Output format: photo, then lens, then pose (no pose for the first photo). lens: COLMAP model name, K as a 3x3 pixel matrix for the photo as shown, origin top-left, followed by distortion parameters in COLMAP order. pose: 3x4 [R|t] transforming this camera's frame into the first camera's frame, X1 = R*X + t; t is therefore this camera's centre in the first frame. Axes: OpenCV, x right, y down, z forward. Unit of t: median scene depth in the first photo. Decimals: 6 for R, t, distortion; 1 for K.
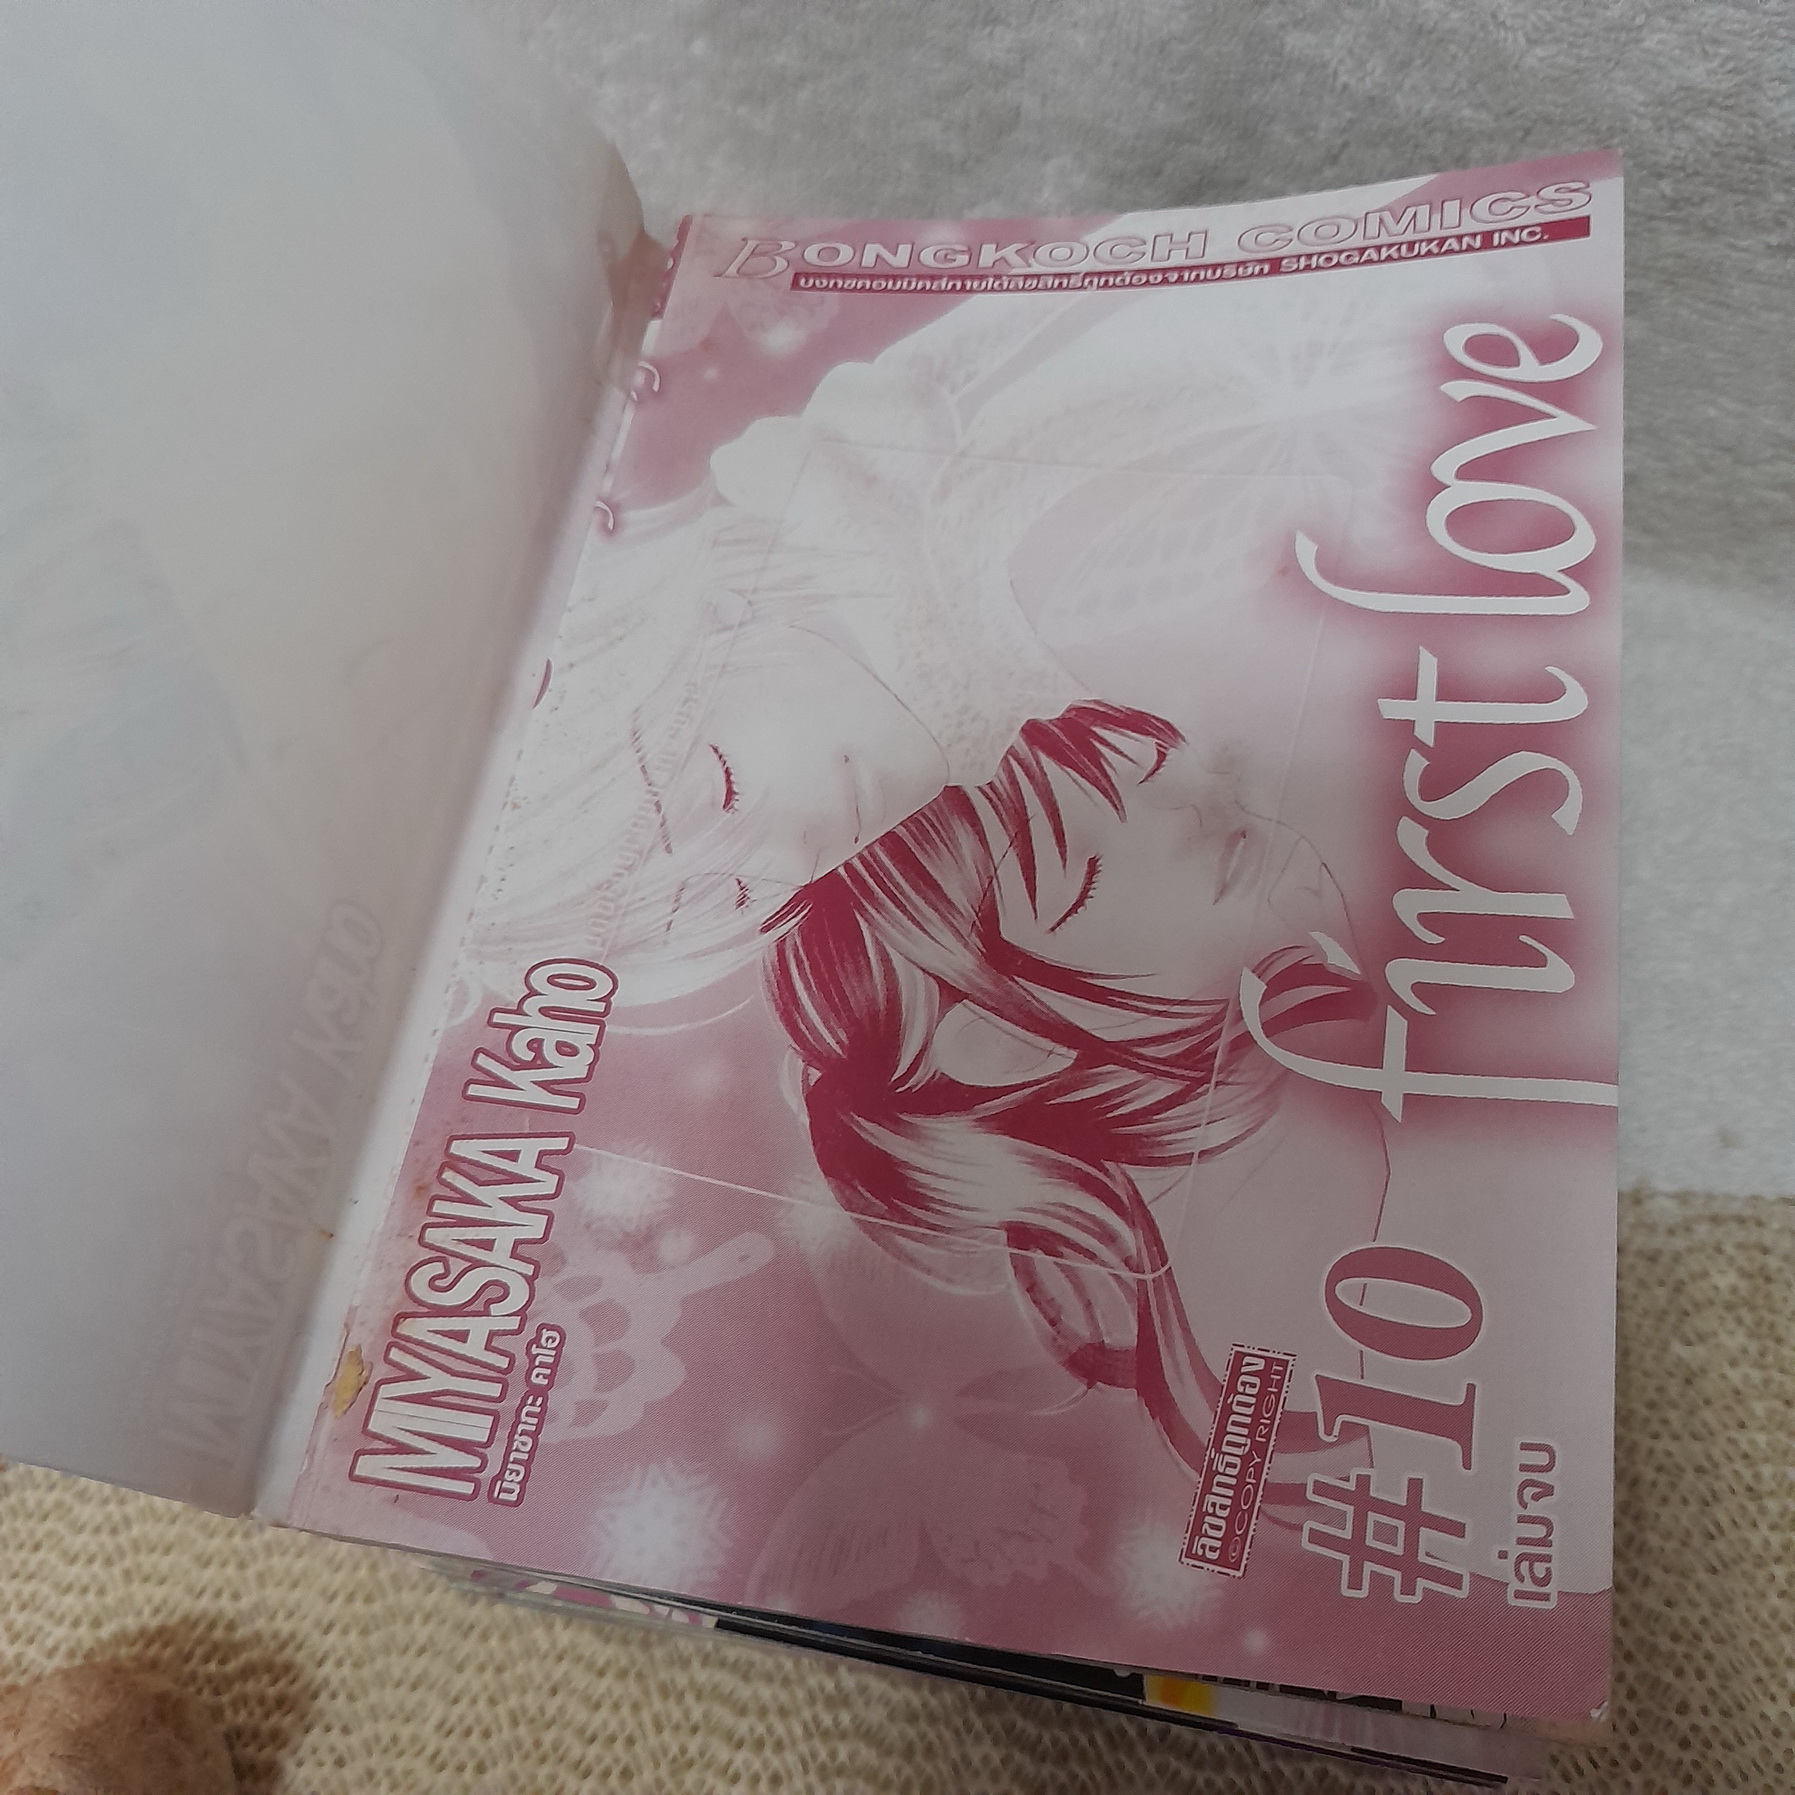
lens RADIAL K [[1807.4, 0, 954.2], [0, 1807.4, 896.3], [0, 0, 1]] dist [0.023557, -0.059143]
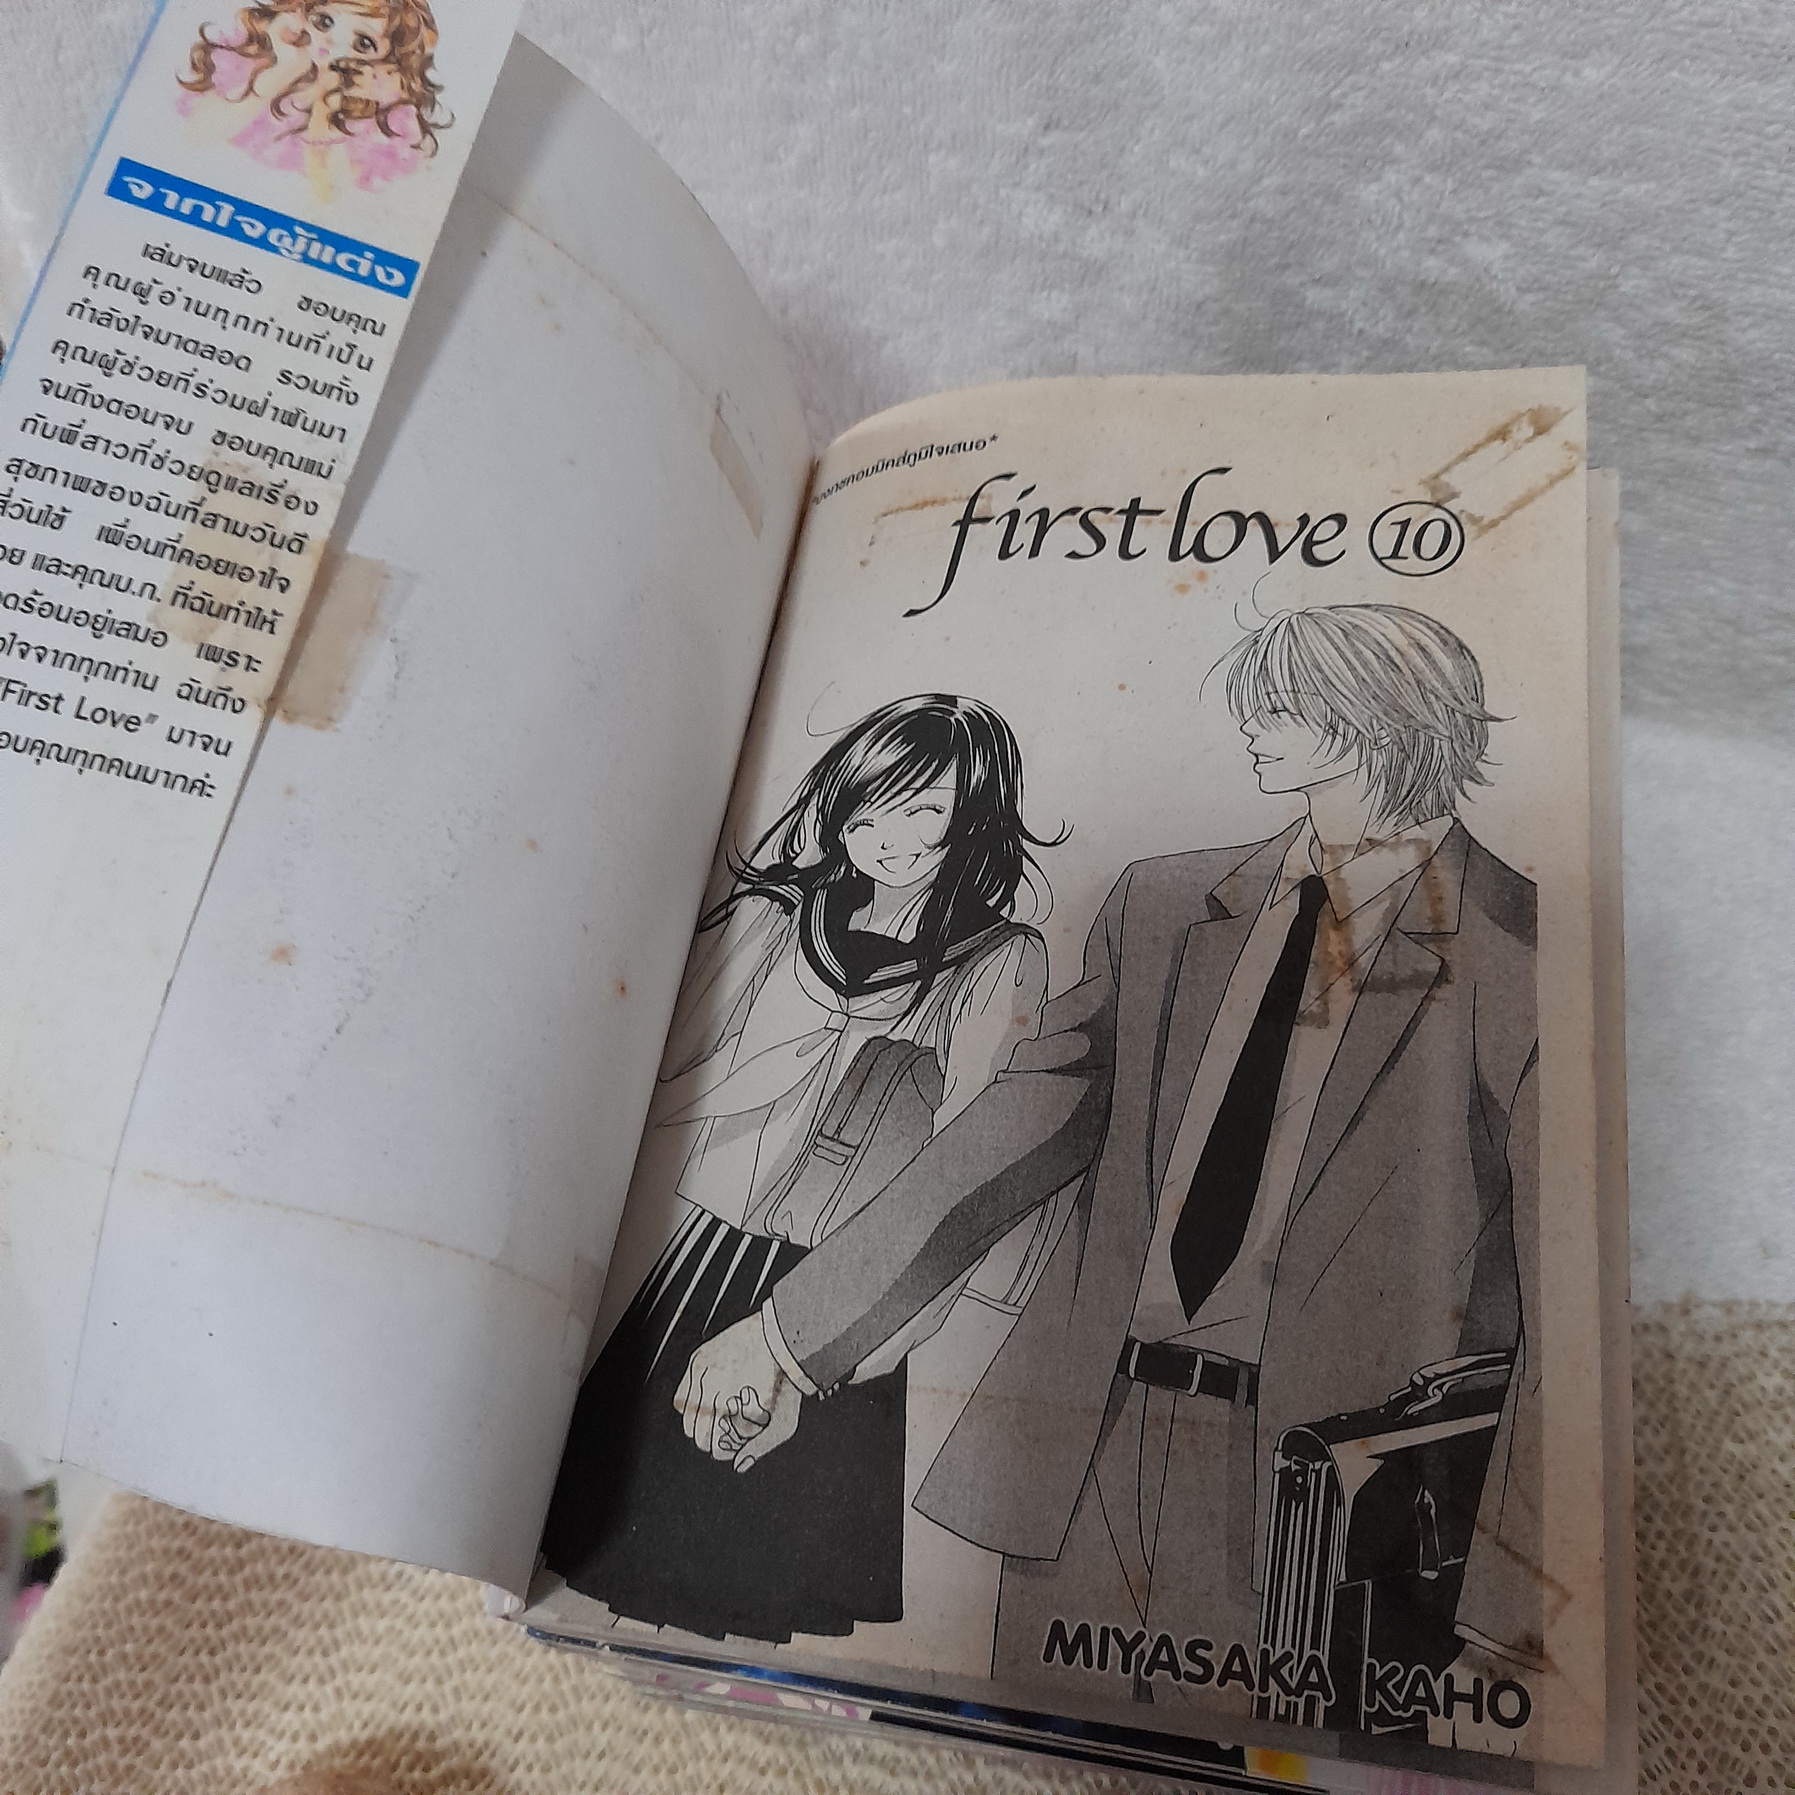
lens RADIAL K [[1807.4, 0, 954.2], [0, 1807.4, 896.3], [0, 0, 1]] dist [0.023557, -0.059143]
pose [[0.997893, -0.043993, -0.047693, -0.001112], [0.041036, 0.997275, -0.061305, -0.033298], [0.050260, 0.059219, 0.996979, -0.131393]]
